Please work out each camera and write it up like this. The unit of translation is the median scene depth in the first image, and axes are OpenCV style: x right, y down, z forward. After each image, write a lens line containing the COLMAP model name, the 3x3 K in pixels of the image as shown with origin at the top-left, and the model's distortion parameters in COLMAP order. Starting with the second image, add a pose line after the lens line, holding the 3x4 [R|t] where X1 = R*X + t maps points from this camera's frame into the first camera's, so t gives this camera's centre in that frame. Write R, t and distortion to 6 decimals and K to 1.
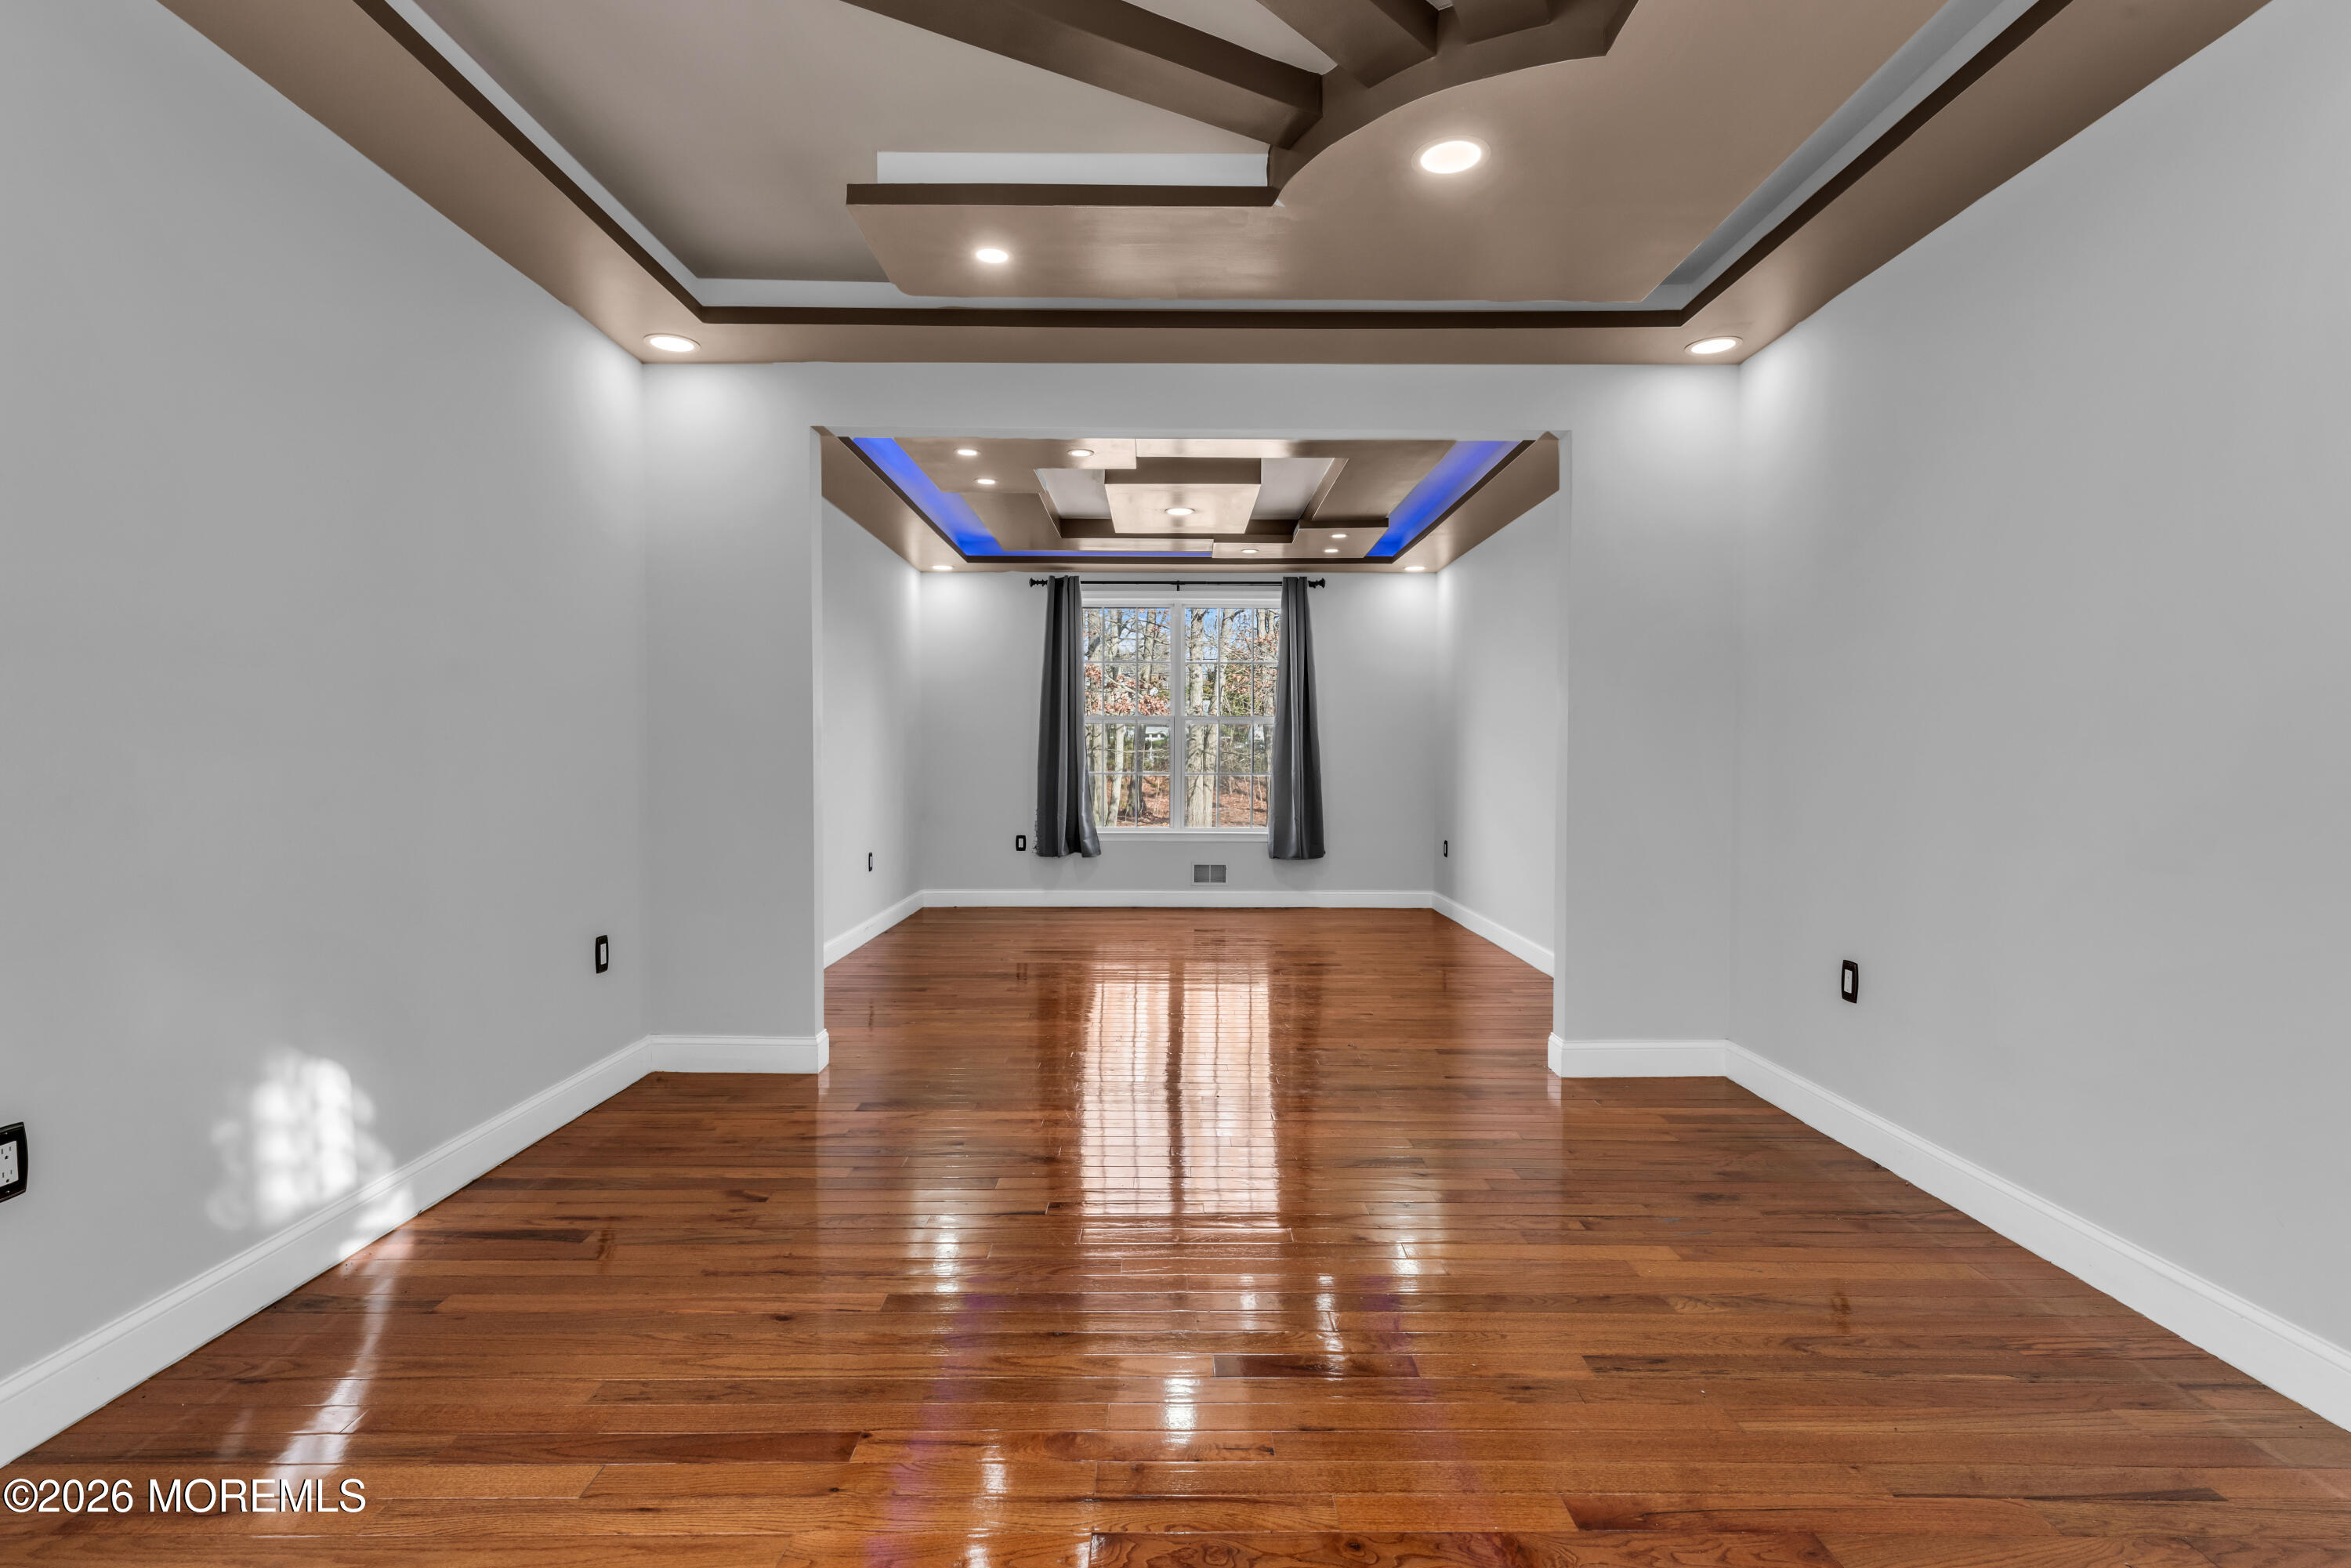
lens RADIAL K [[1096.1, 0, 1174.3], [0, 1096.1, 822.4], [0, 0, 1]] dist [0.000031, 0.000223]
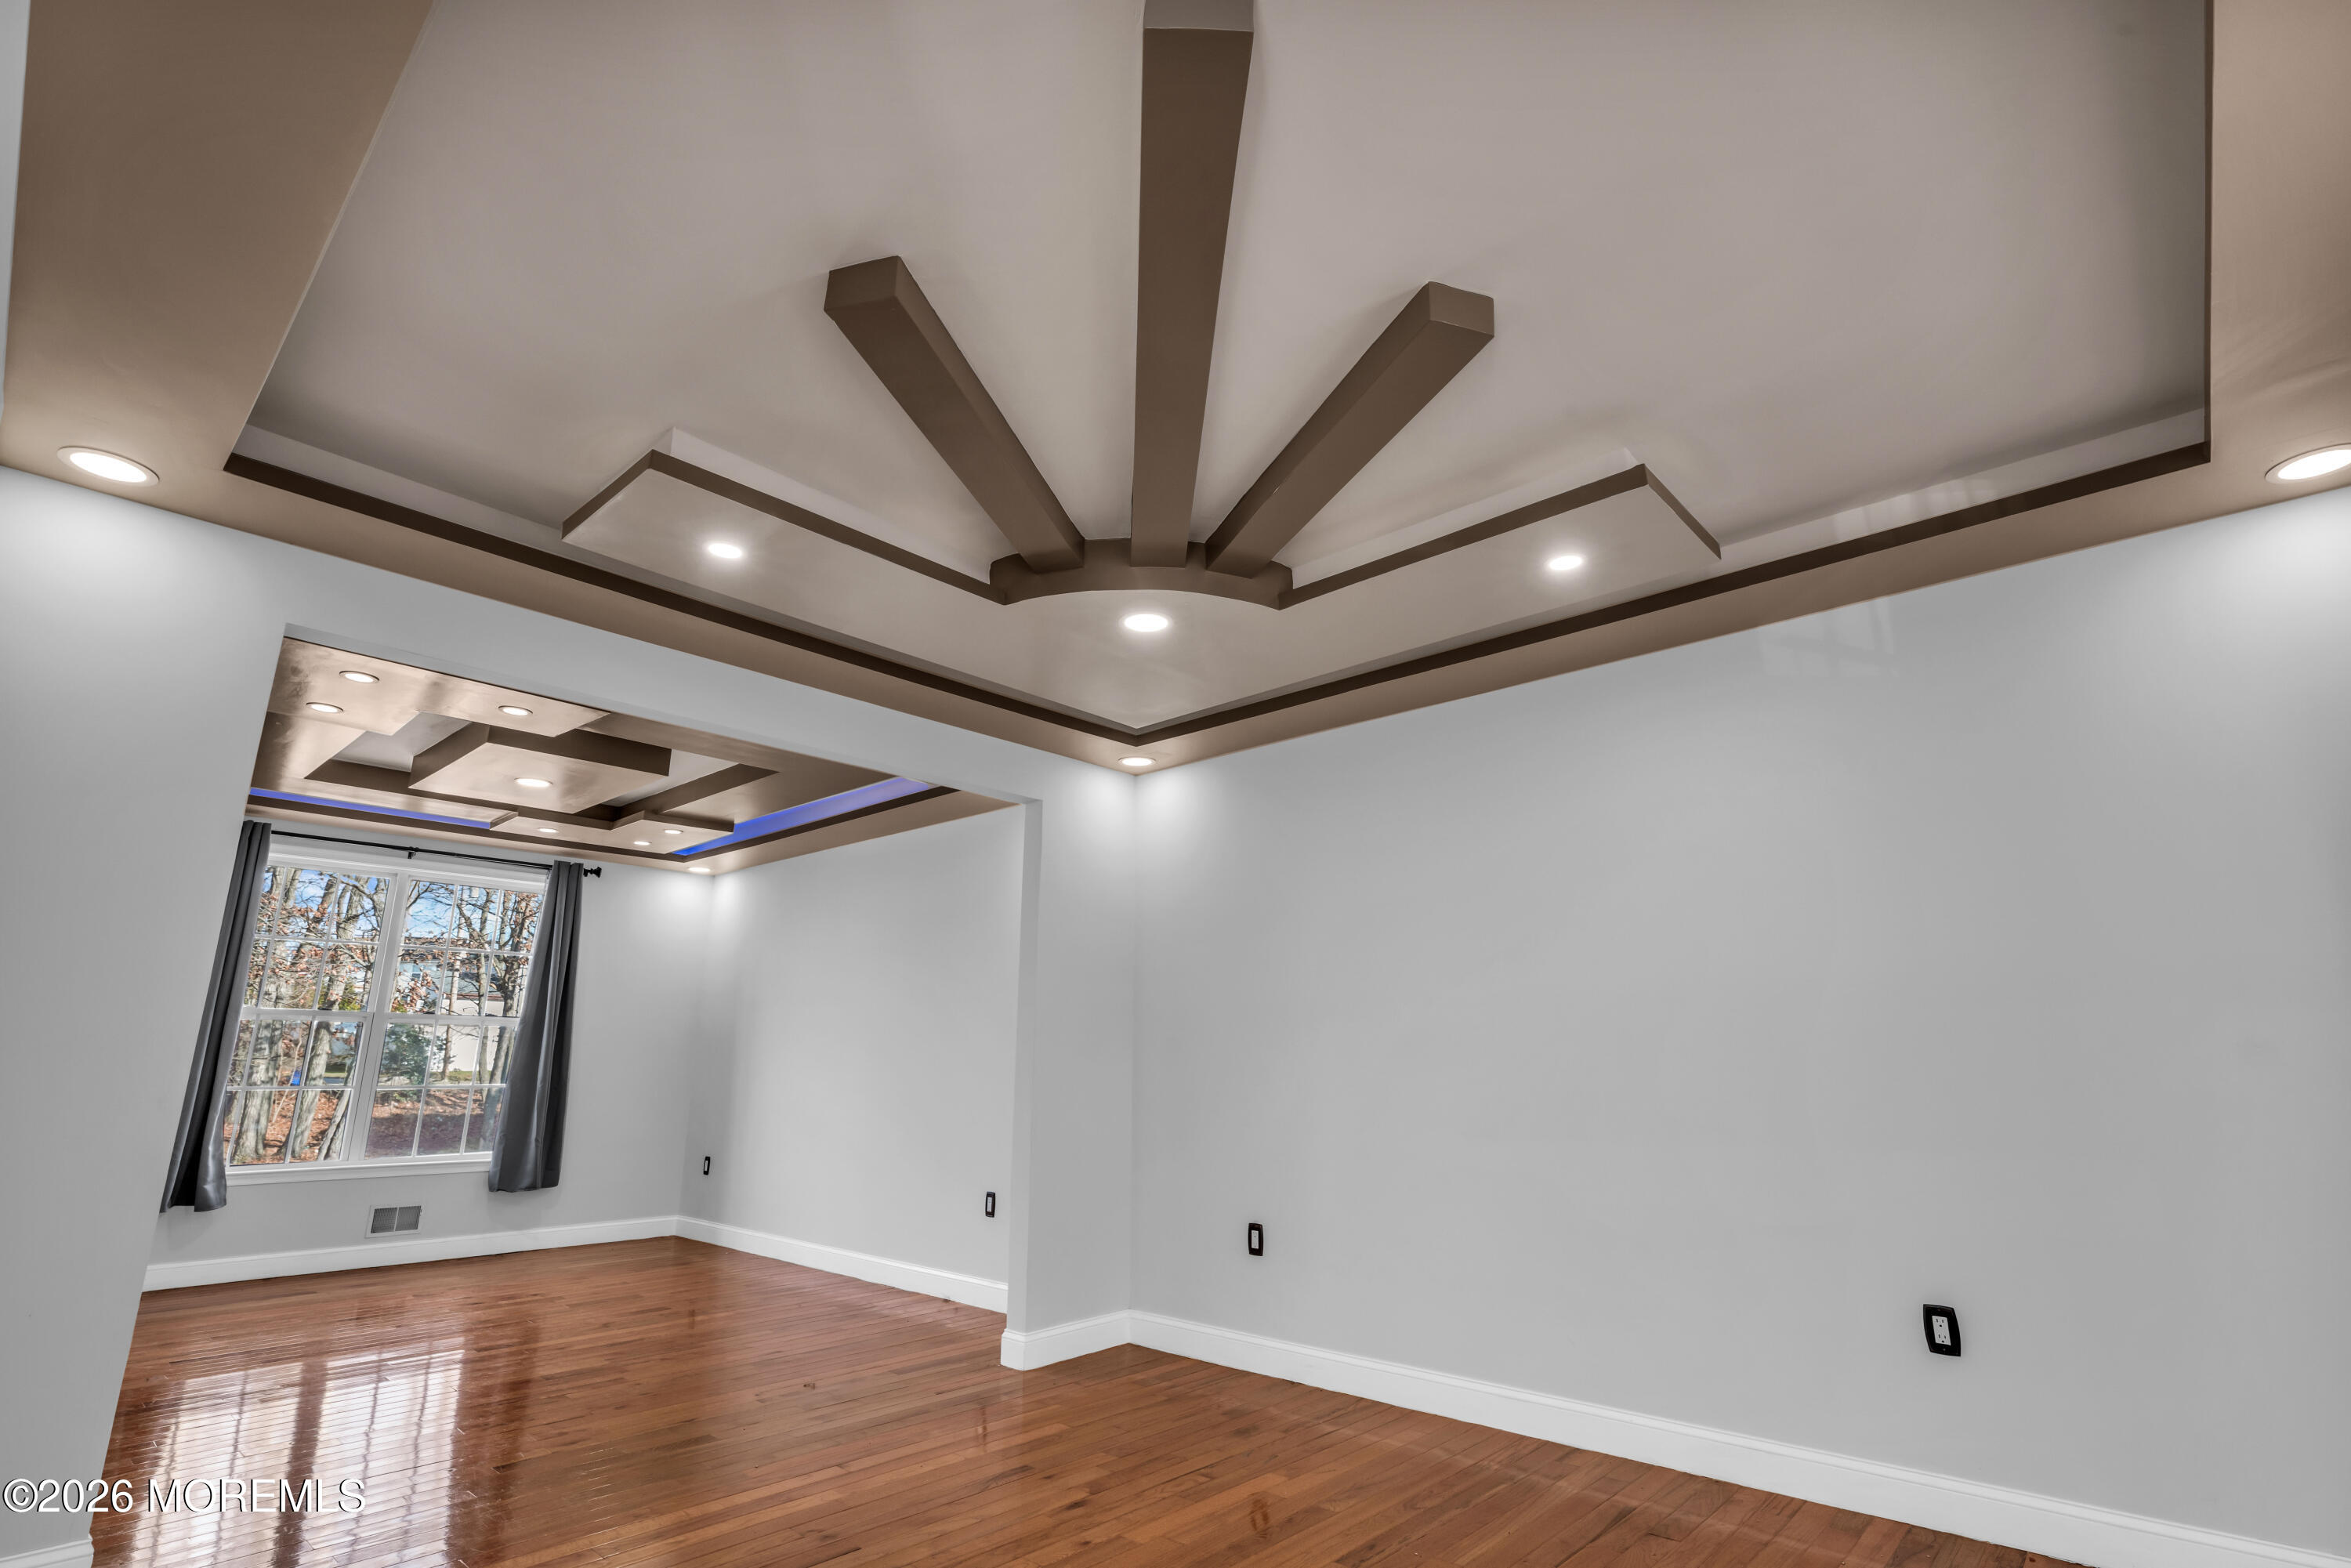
lens RADIAL K [[1096.1, 0, 1174.3], [0, 1096.1, 822.4], [0, 0, 1]] dist [0.000031, 0.000223]
pose [[0.682528, 0.160349, 0.713053, -0.208313], [0.040912, 0.965723, -0.256329, -0.003323], [-0.729714, 0.204125, 0.652572, 0.039927]]
